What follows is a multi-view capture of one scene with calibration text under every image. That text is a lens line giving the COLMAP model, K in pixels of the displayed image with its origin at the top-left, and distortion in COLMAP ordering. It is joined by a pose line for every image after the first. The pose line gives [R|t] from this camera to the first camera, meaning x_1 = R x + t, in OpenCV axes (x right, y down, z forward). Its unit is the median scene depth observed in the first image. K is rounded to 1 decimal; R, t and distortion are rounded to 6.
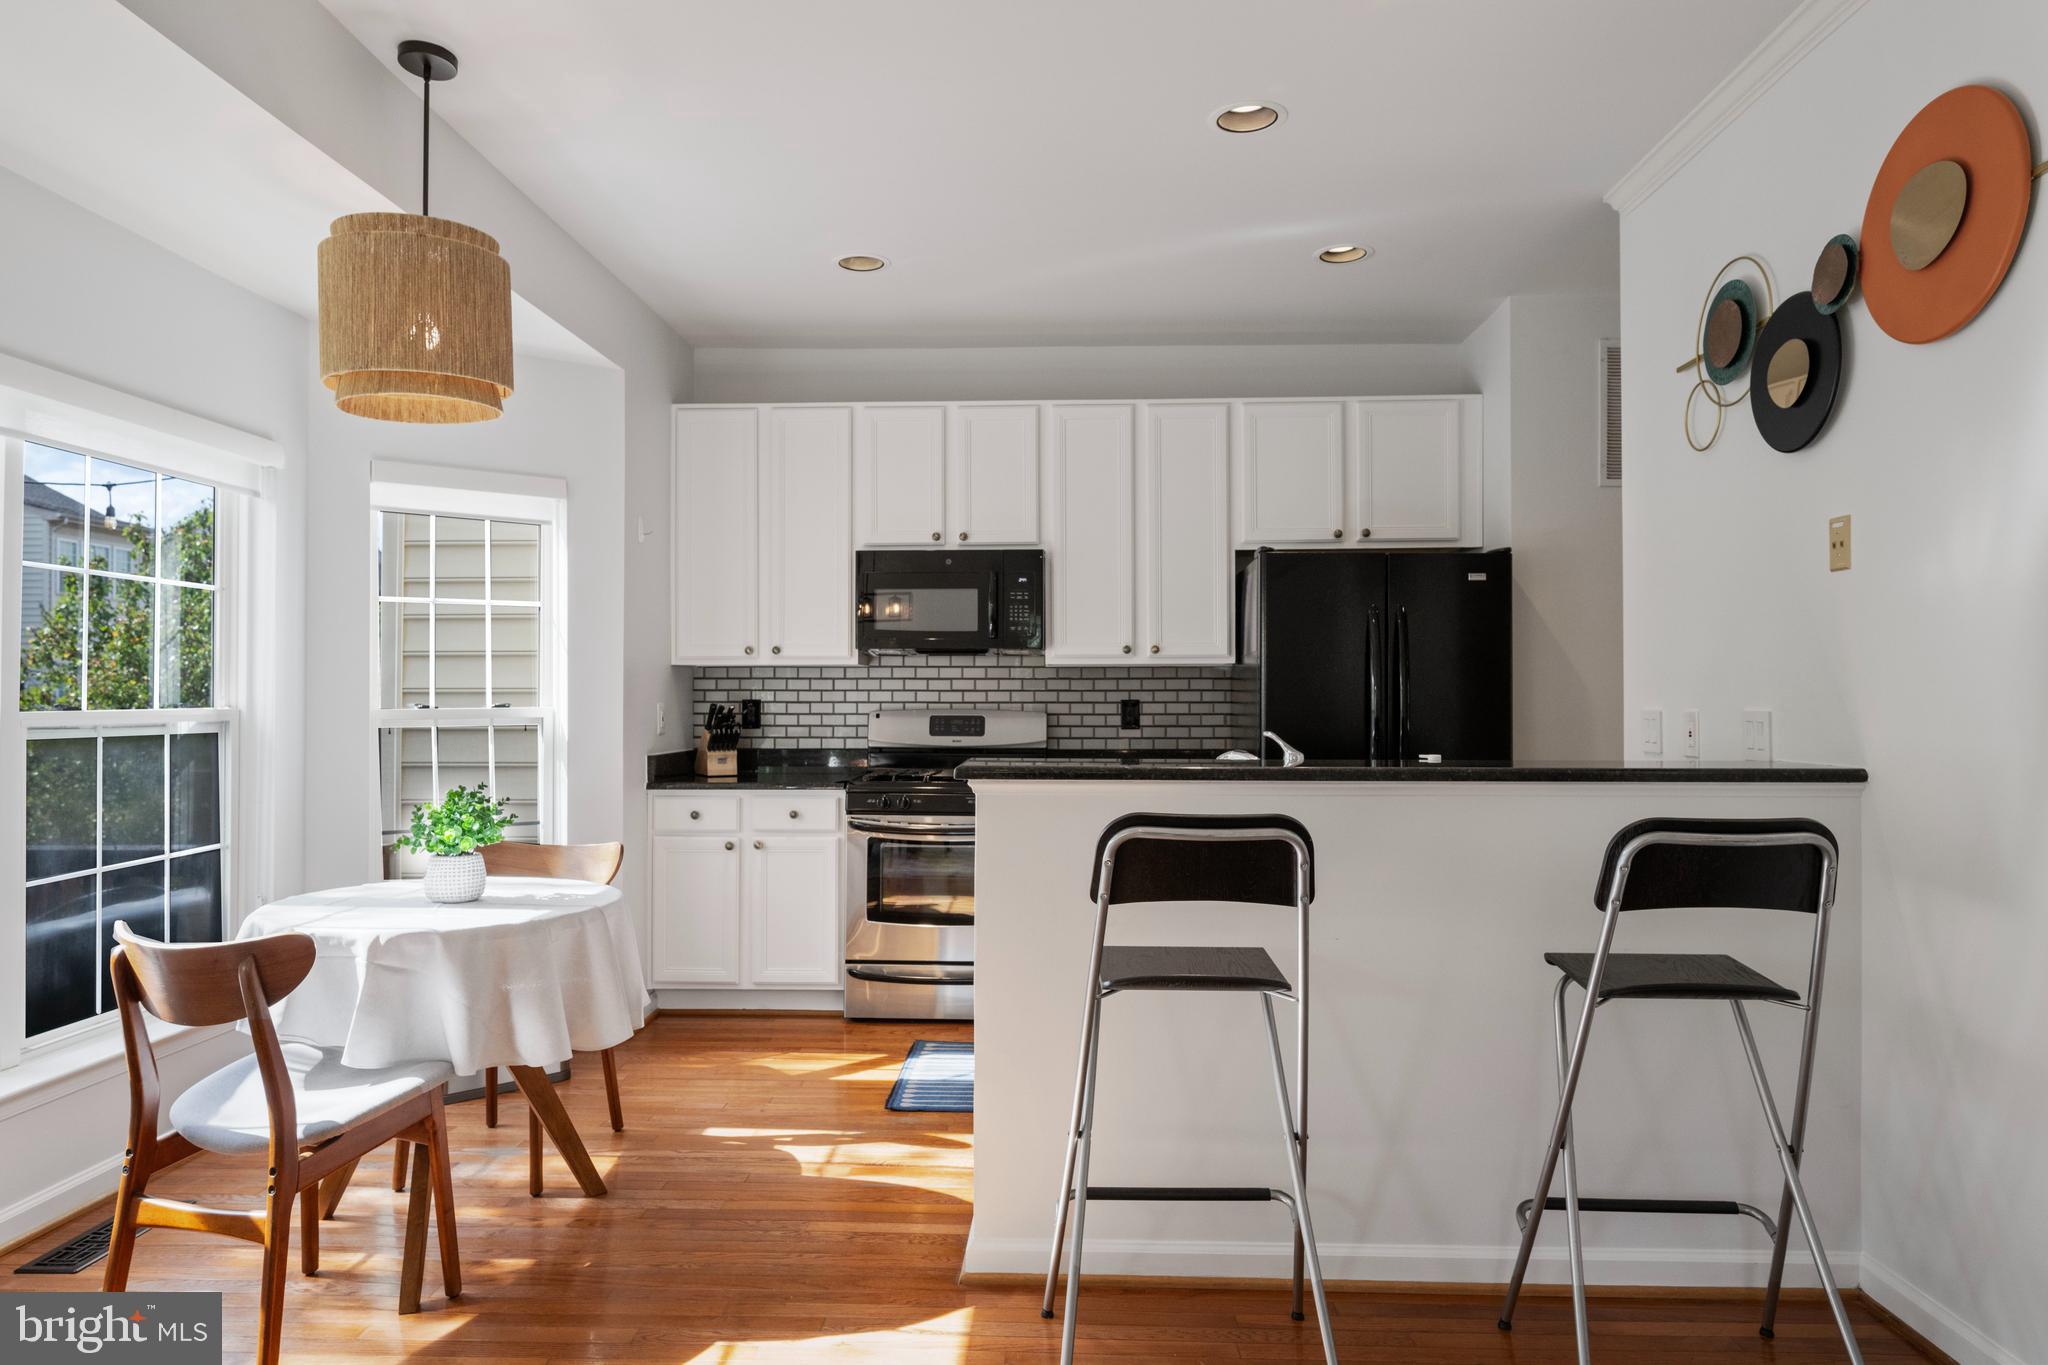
lens RADIAL K [[1254.9, 0, 1016.1], [0, 1254.9, 678.4], [0, 0, 1]] dist [-0.002463, -0.000857]
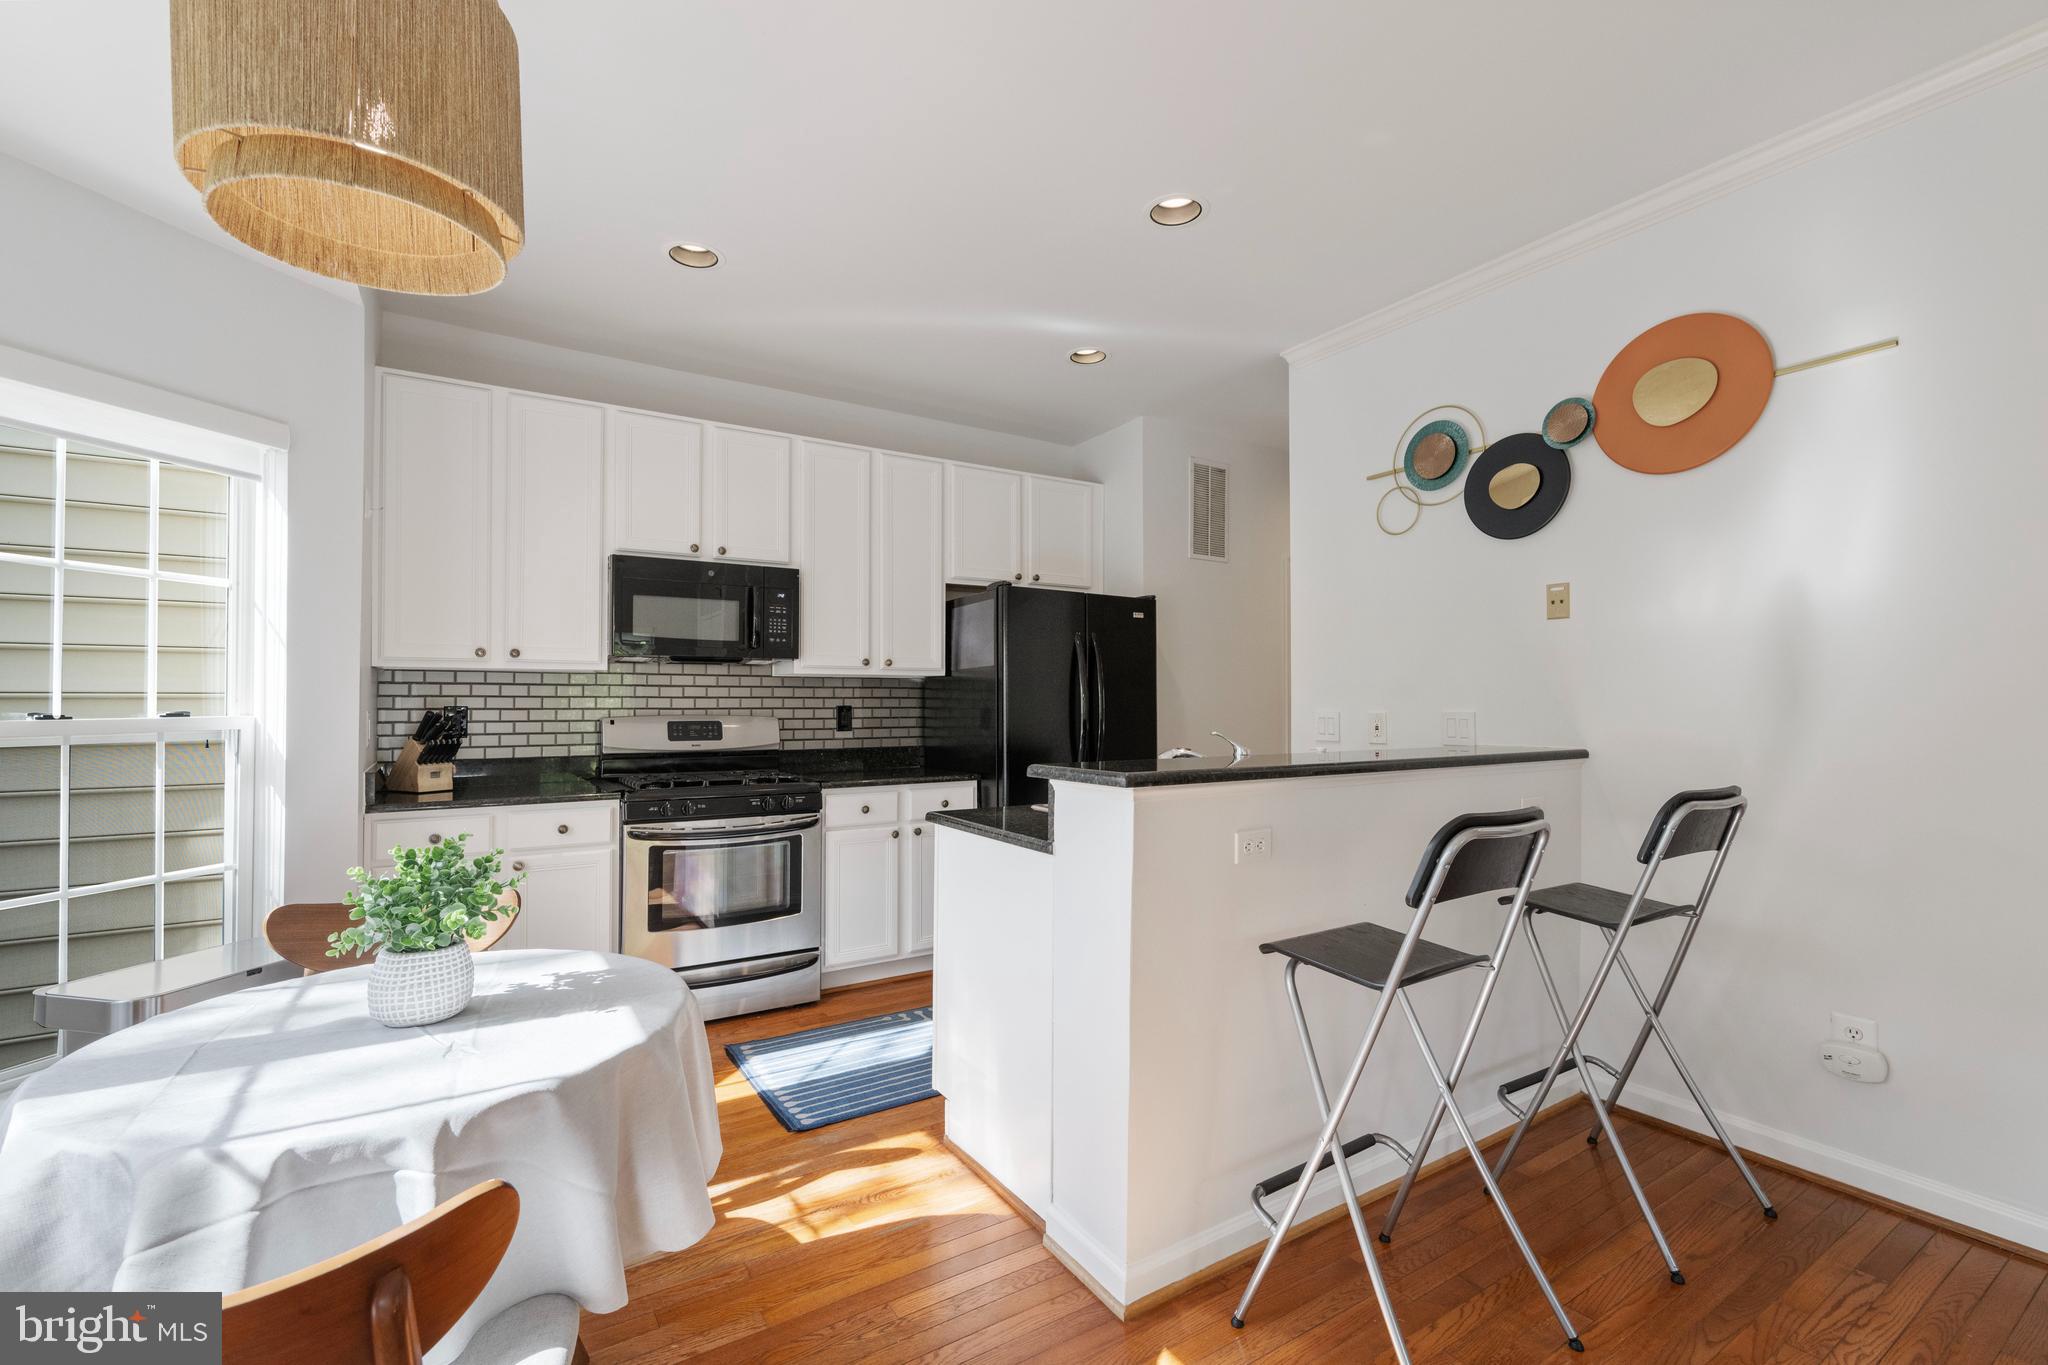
lens RADIAL K [[880.4, 0, 1016.0], [0, 880.4, 686.4], [0, 0, 1]] dist [0.000981, 0.000218]
pose [[0.828320, 0.010602, 0.560156, -0.252845], [-0.007442, 0.999941, -0.007921, 0.004743], [-0.560207, 0.002392, 0.828350, 0.254396]]
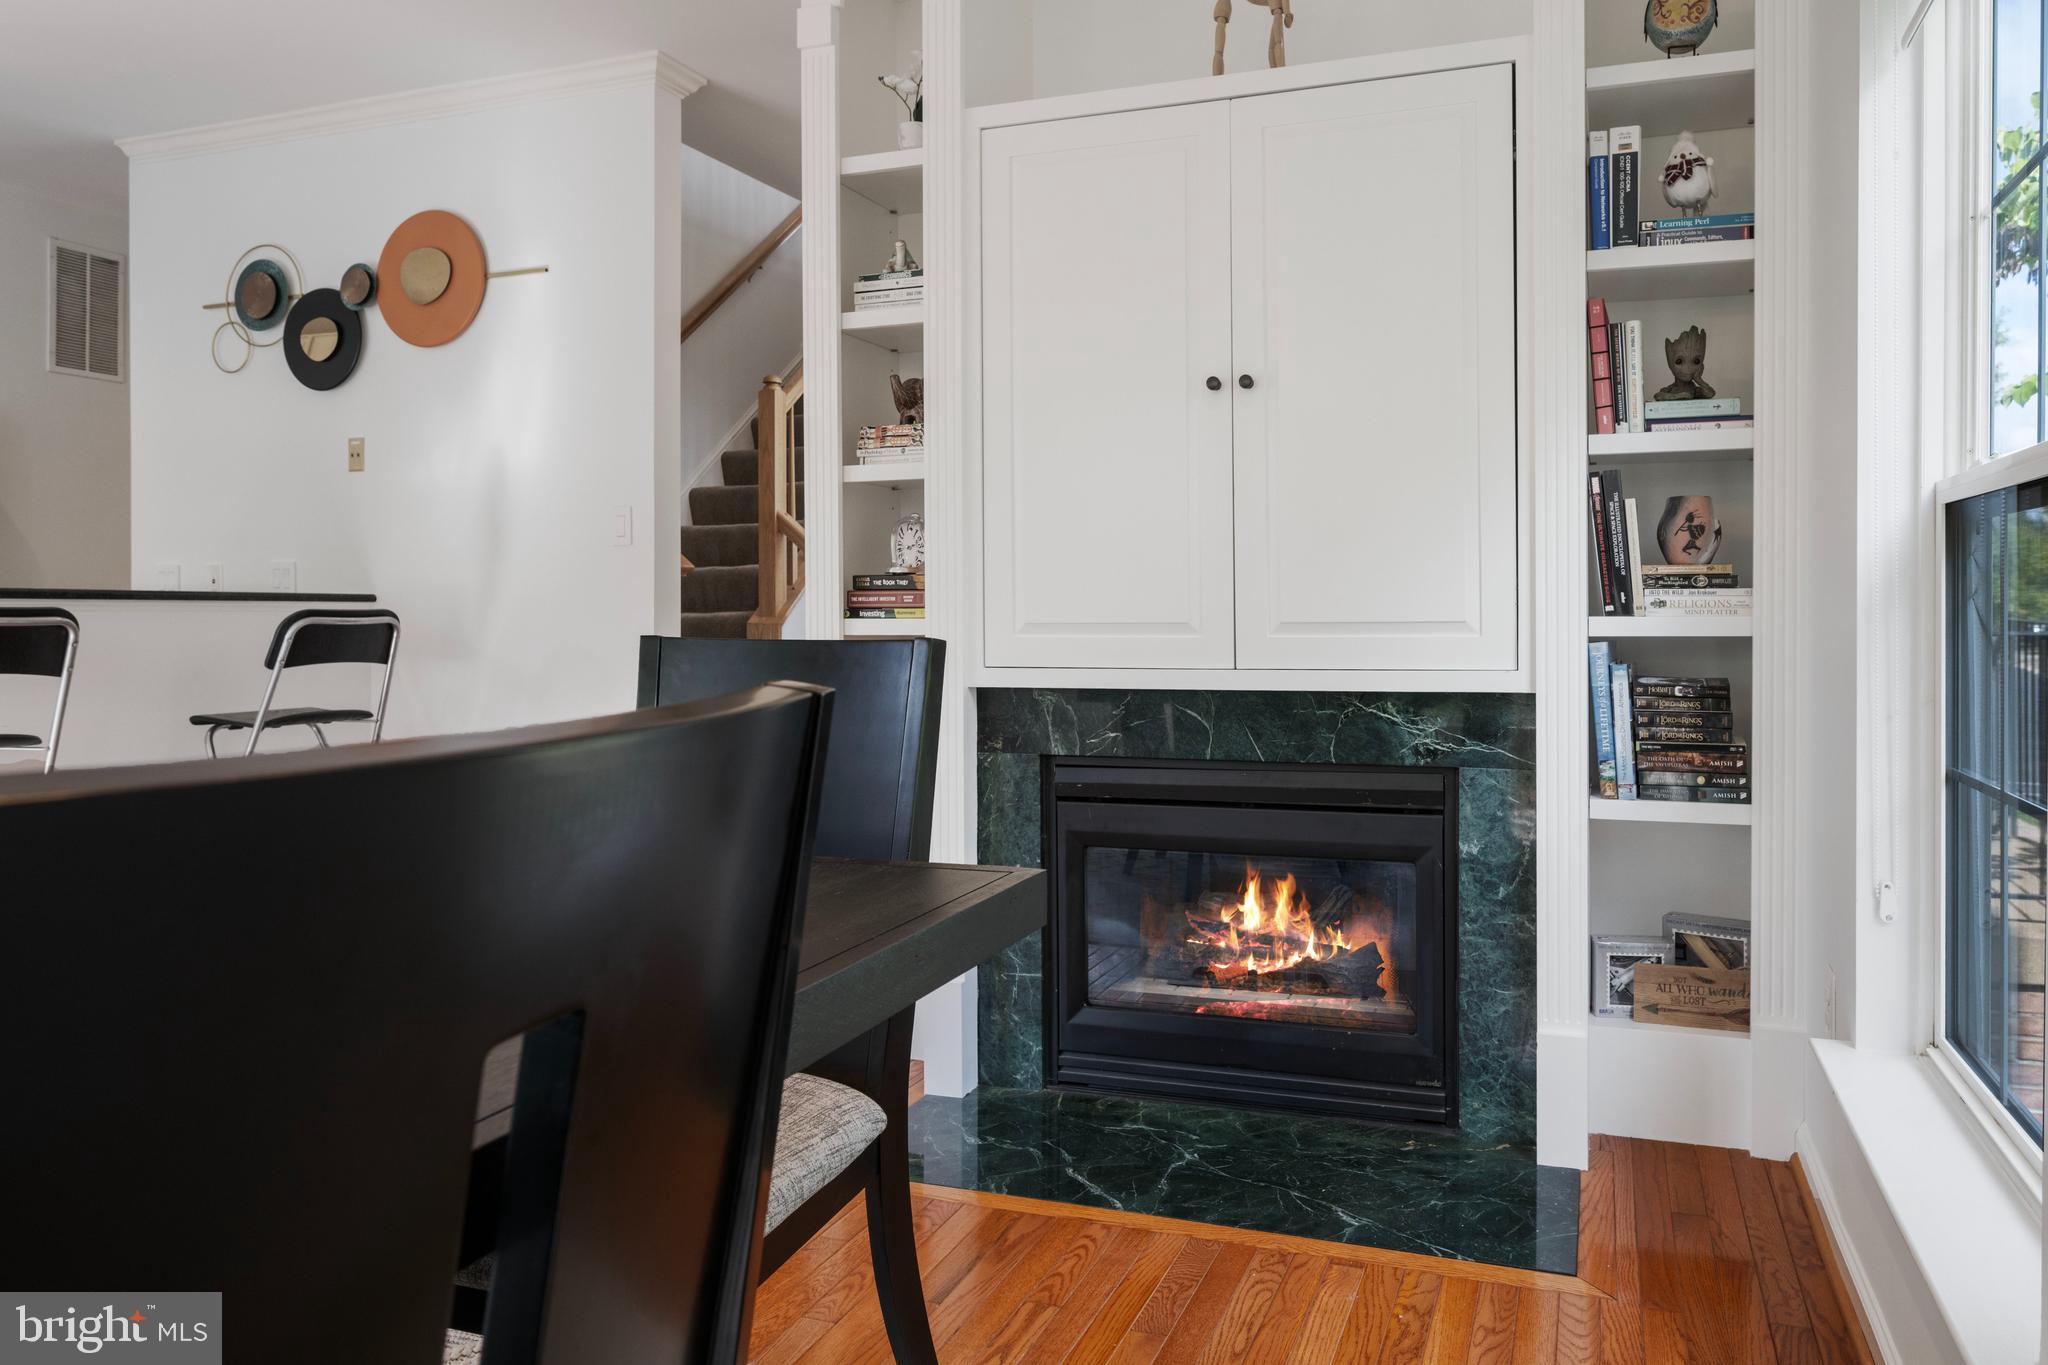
lens RADIAL K [[1329.3, 0, 1176.2], [0, 1329.3, 623.2], [0, 0, 1]] dist [-0.004972, -0.001224]
pose [[0.272222, -0.009676, 0.962186, -0.359071], [-0.011382, 0.999847, 0.013275, 0.038137], [-0.962167, -0.014565, 0.272071, -0.244041]]
